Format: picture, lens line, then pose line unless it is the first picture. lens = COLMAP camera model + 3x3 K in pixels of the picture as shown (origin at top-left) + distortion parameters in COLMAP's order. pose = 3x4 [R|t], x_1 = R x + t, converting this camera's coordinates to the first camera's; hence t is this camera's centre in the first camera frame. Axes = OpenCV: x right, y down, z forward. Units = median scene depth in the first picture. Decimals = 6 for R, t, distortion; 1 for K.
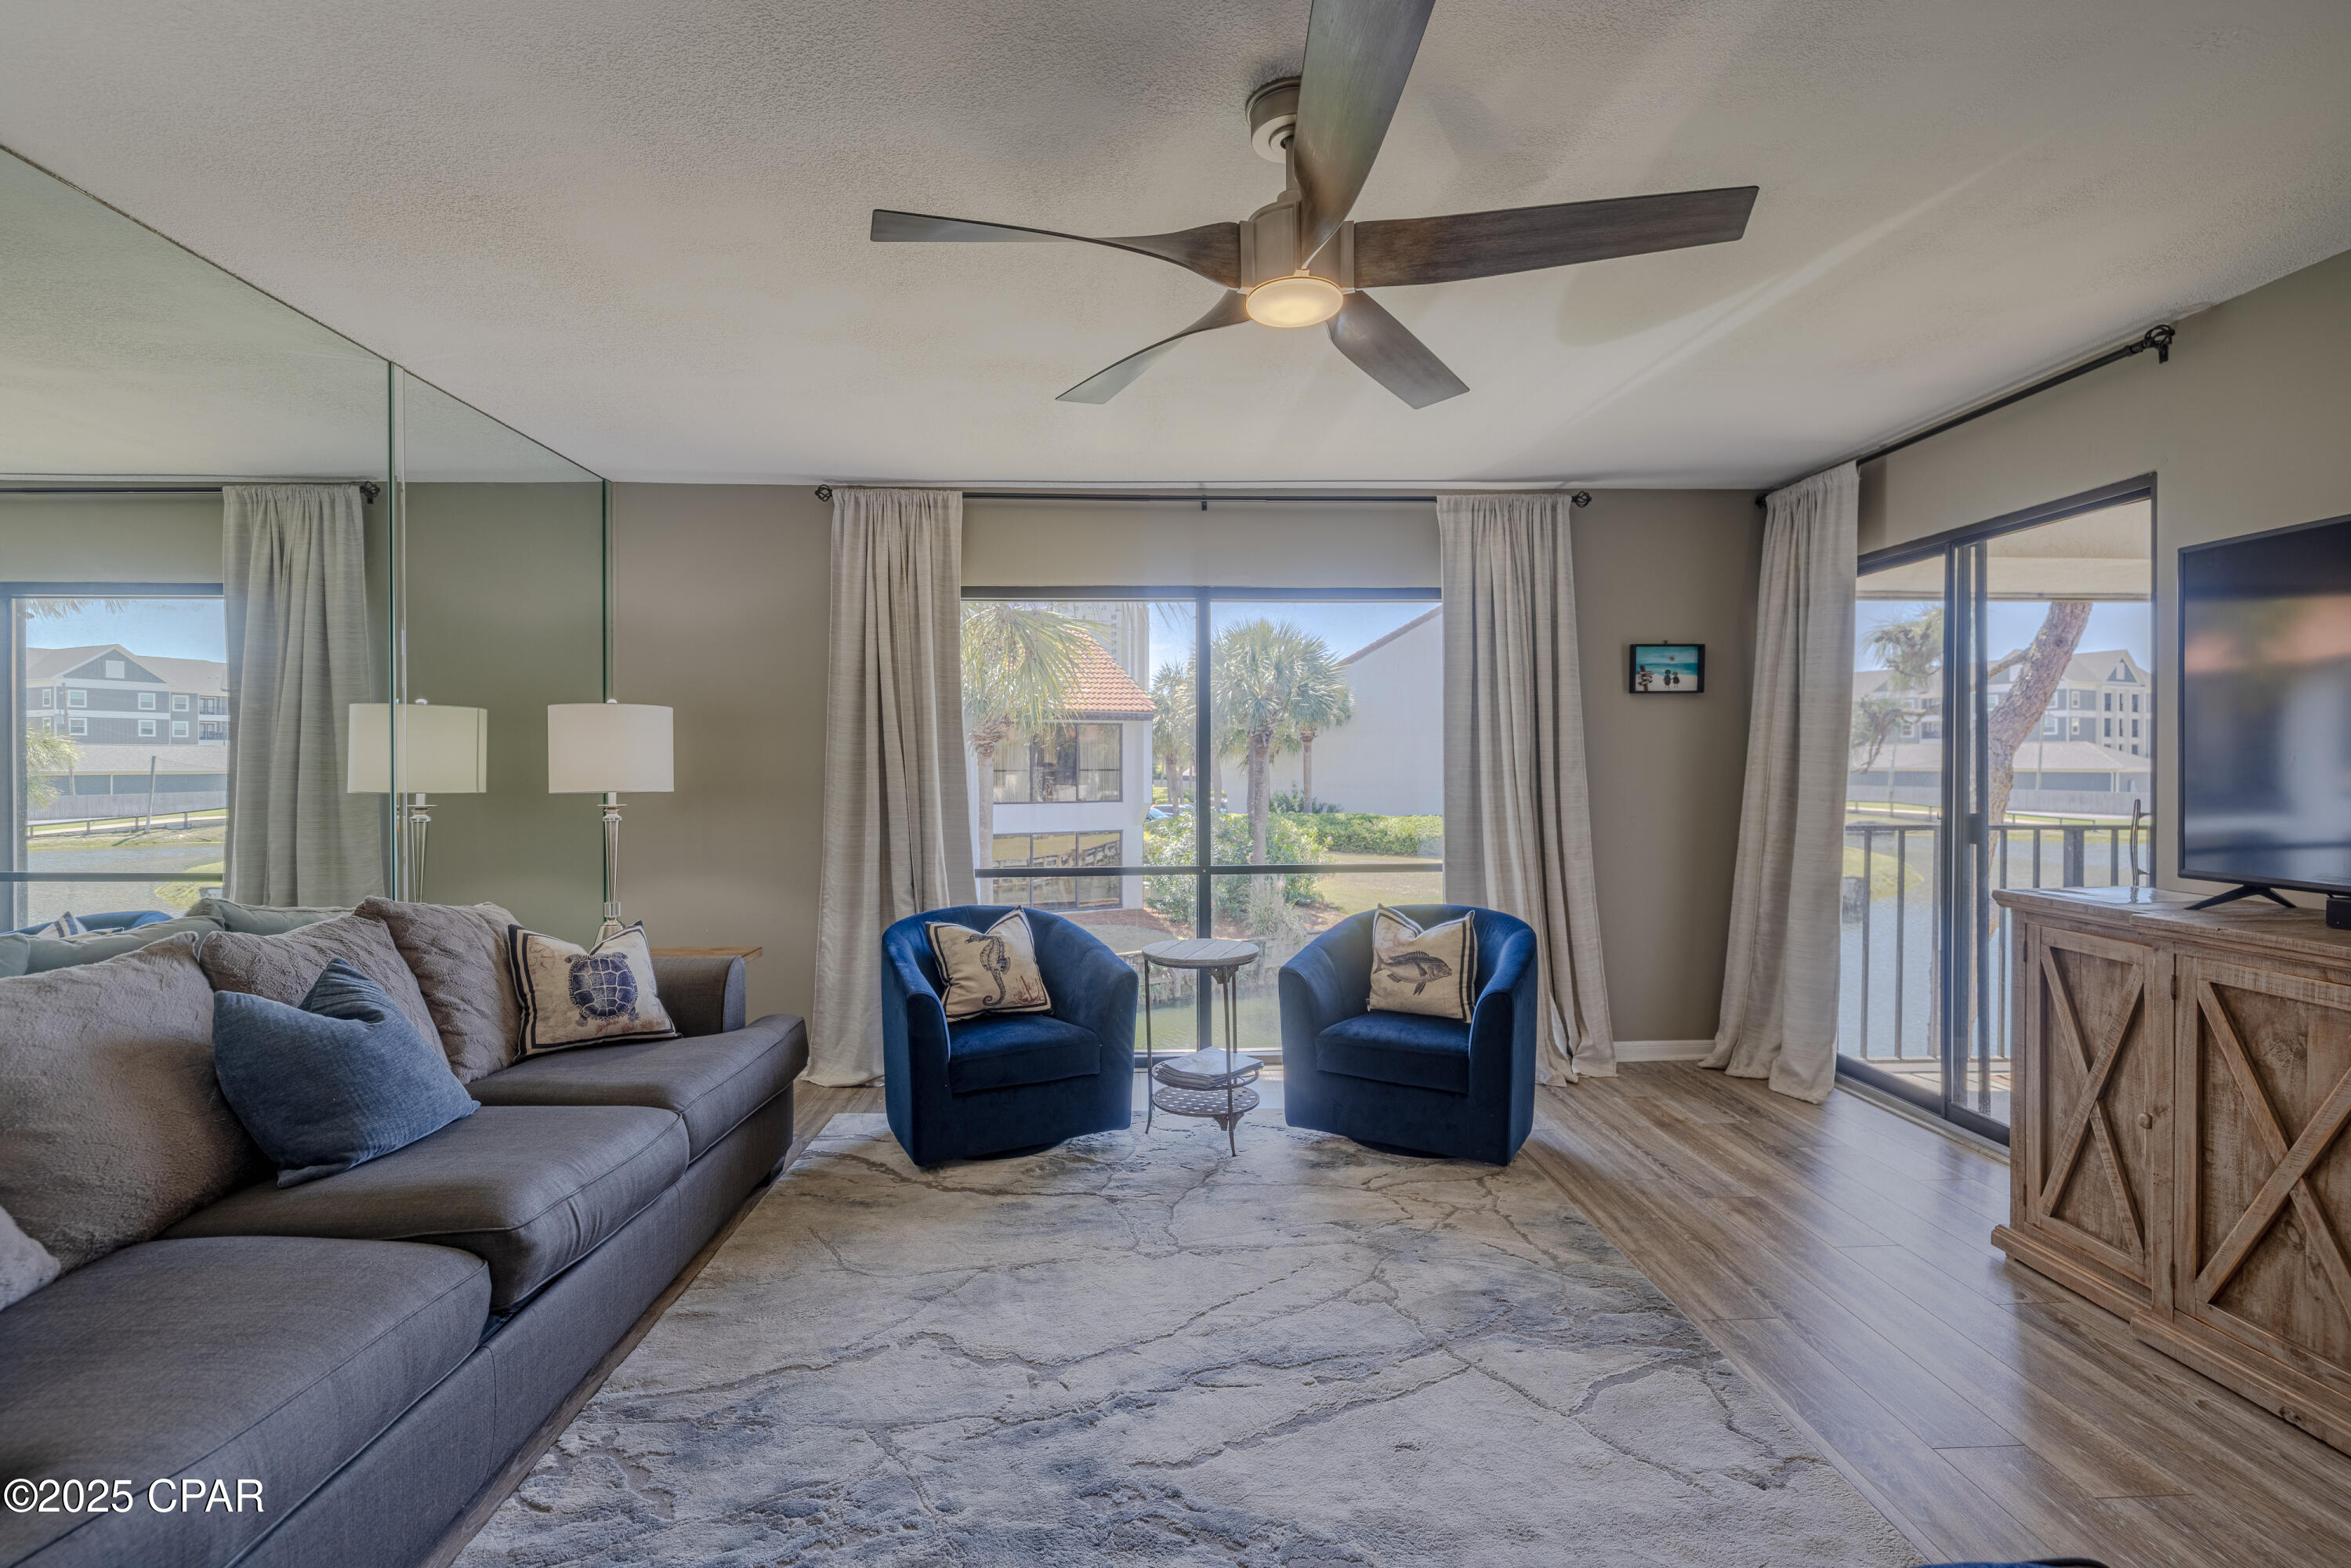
lens RADIAL K [[1043.5, 0, 1166.6], [0, 1043.5, 770.2], [0, 0, 1]] dist [-0.003057, 0.000915]
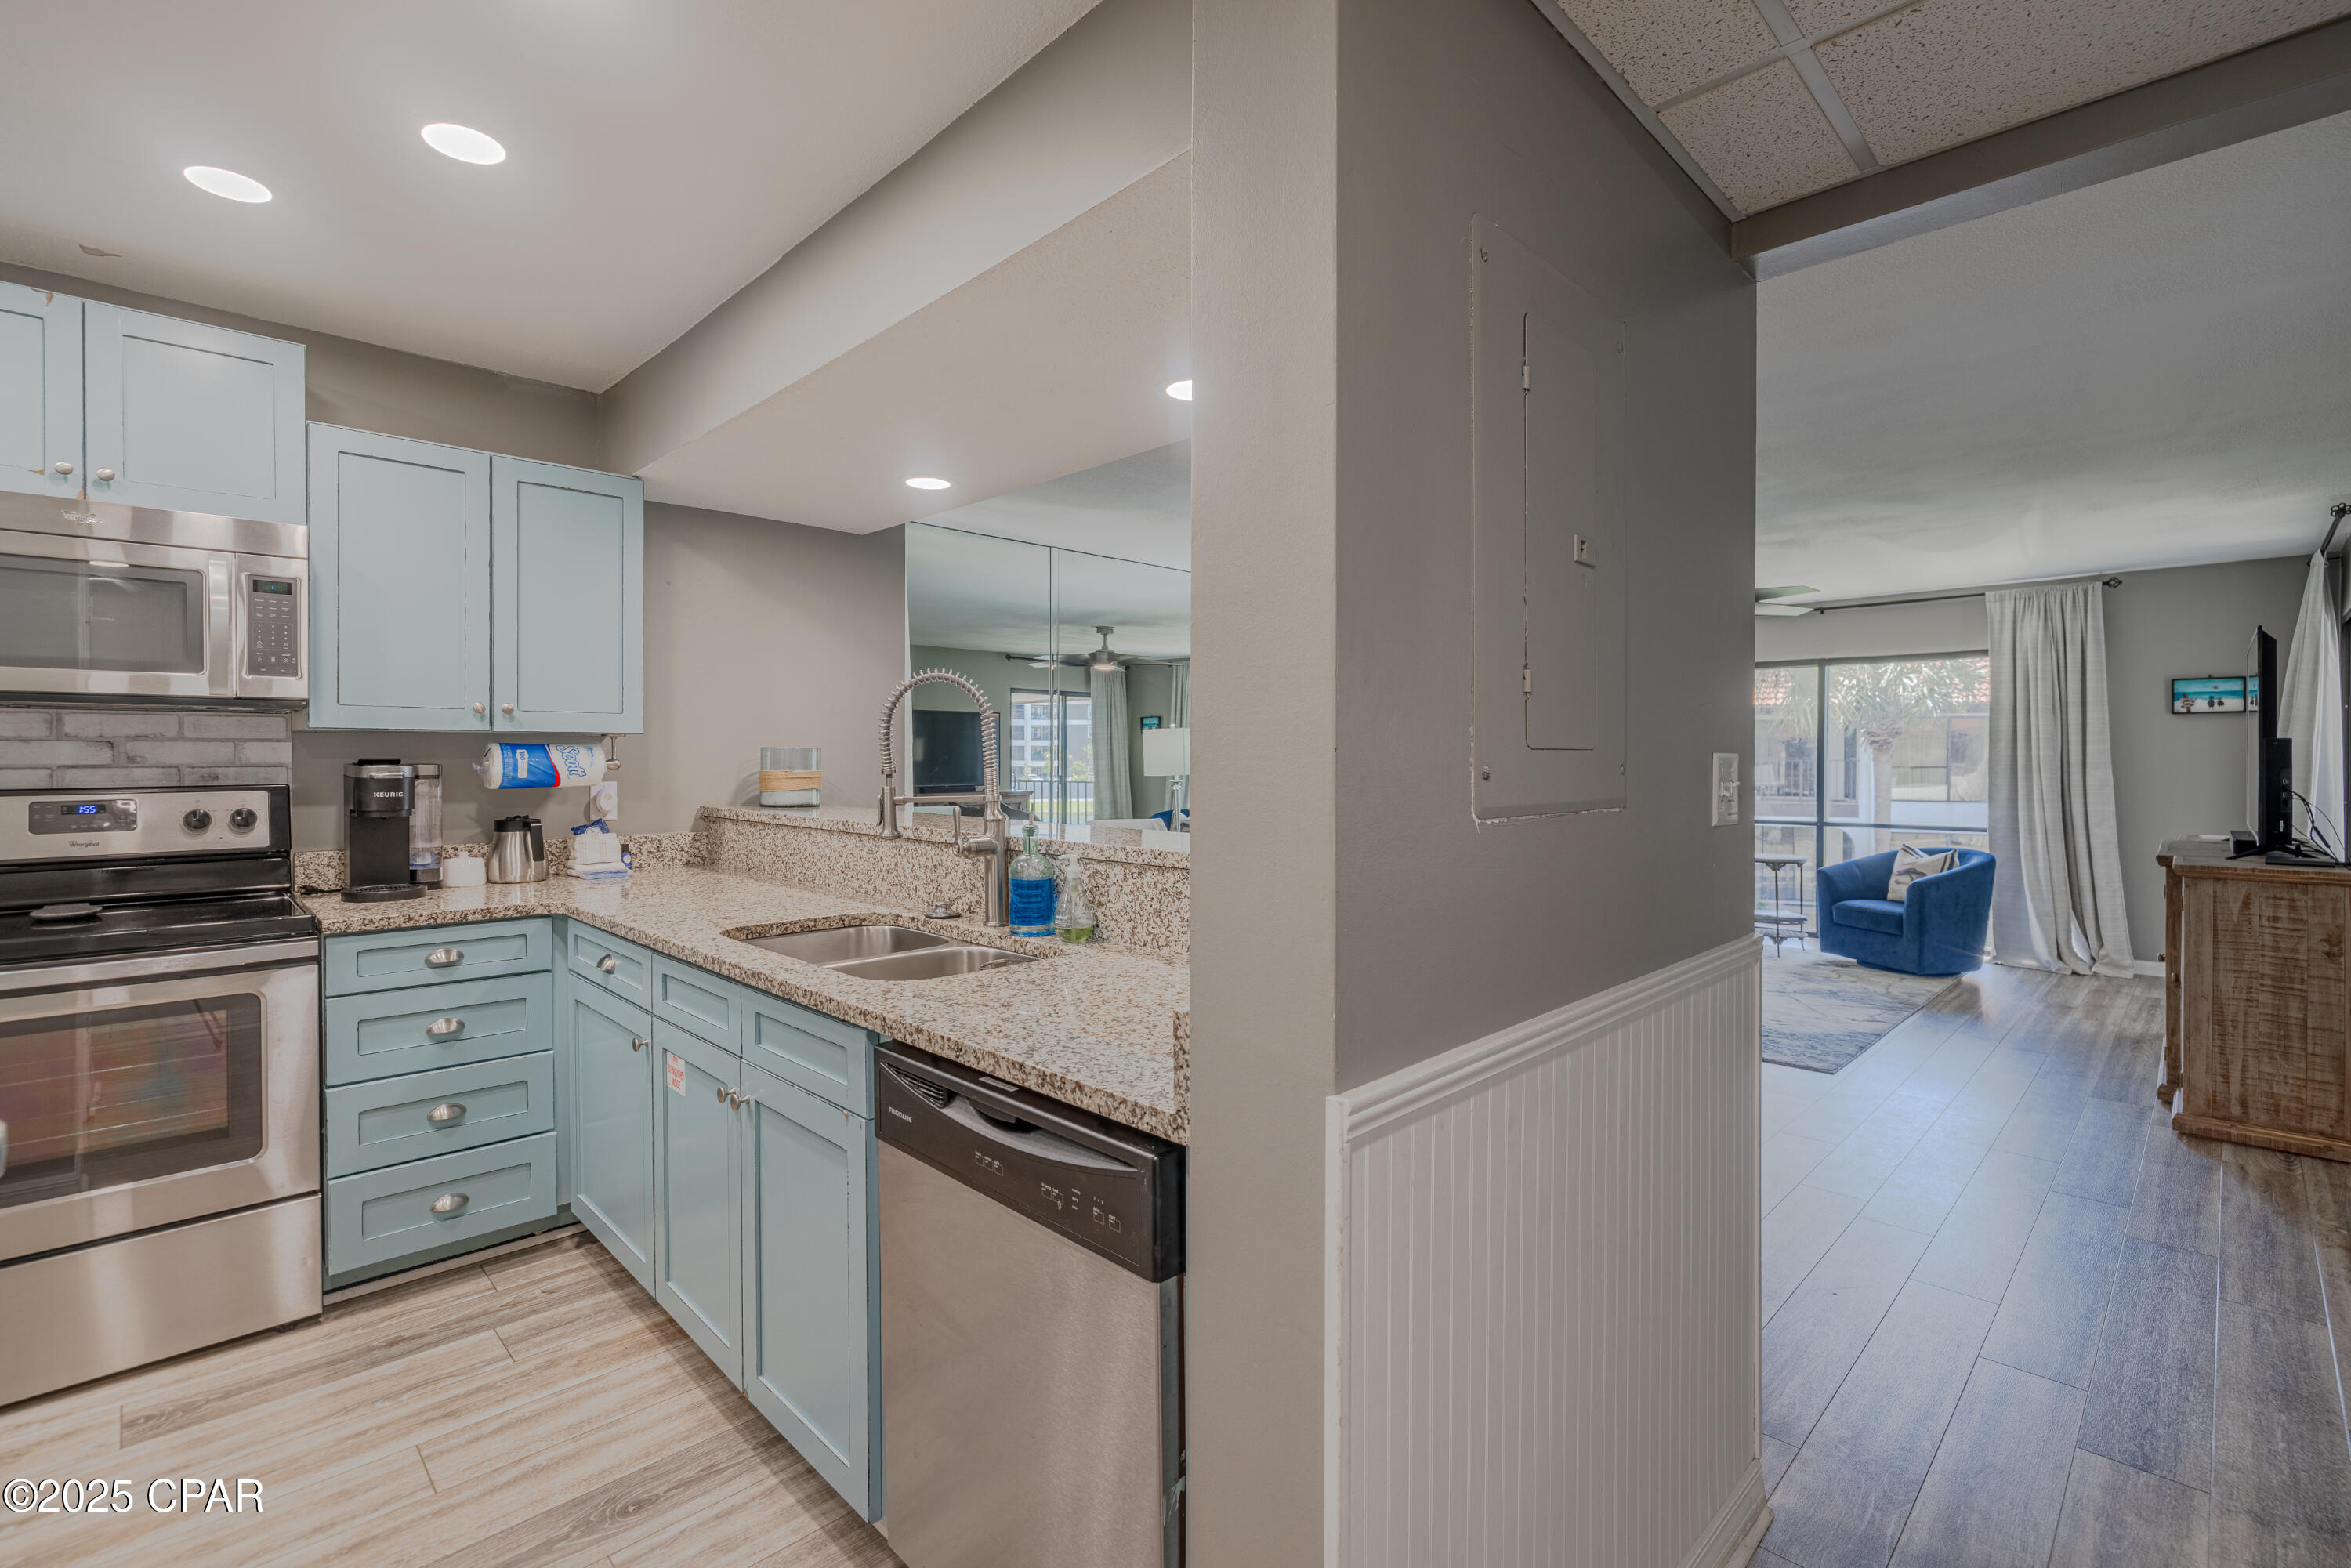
lens RADIAL K [[1043.5, 0, 1166.6], [0, 1043.5, 770.2], [0, 0, 1]] dist [-0.003057, 0.000915]
pose [[0.669822, 0.013182, -0.742405, 0.702582], [-0.008354, 0.999913, 0.010216, -0.001727], [0.742475, -0.000641, 0.669874, -1.130227]]
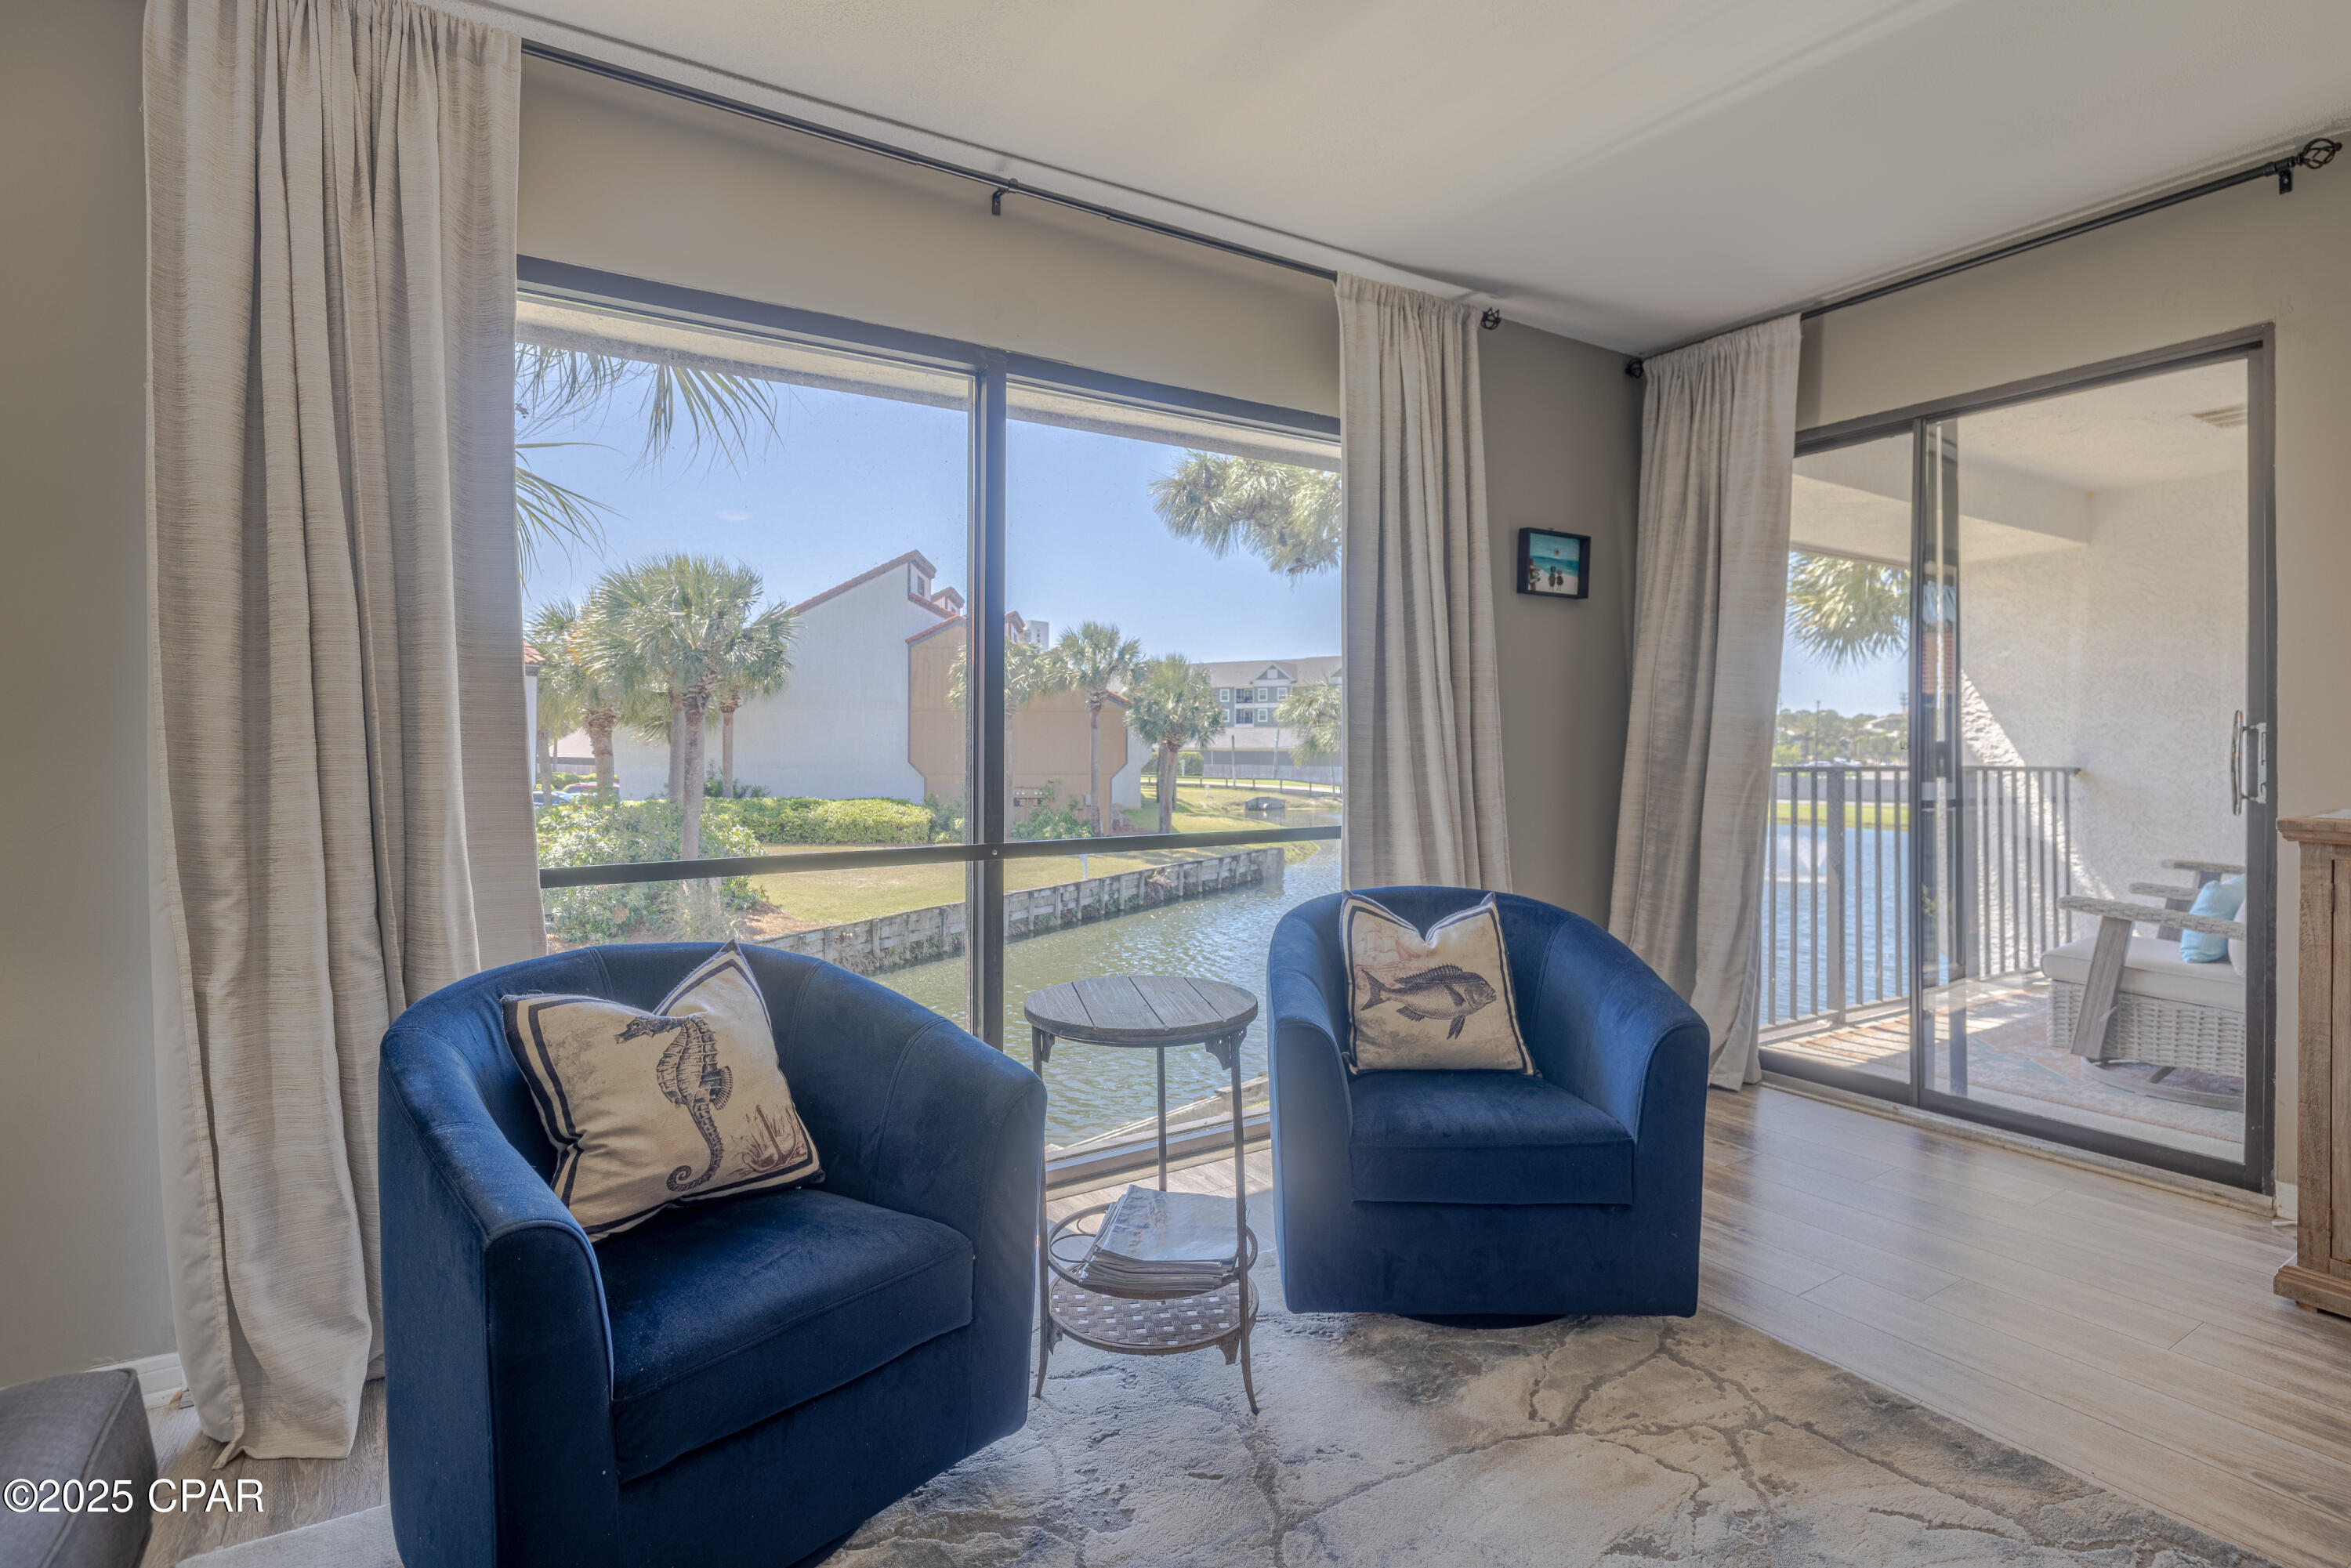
lens RADIAL K [[1143.3, 0, 1161.4], [0, 1143.3, 736.6], [0, 0, 1]] dist [0.000217, 0.000070]
pose [[0.868066, 0.007488, 0.496393, -0.228908], [-0.001002, 0.999911, -0.013331, 0.049840], [-0.496448, 0.011074, 0.867996, 0.501298]]
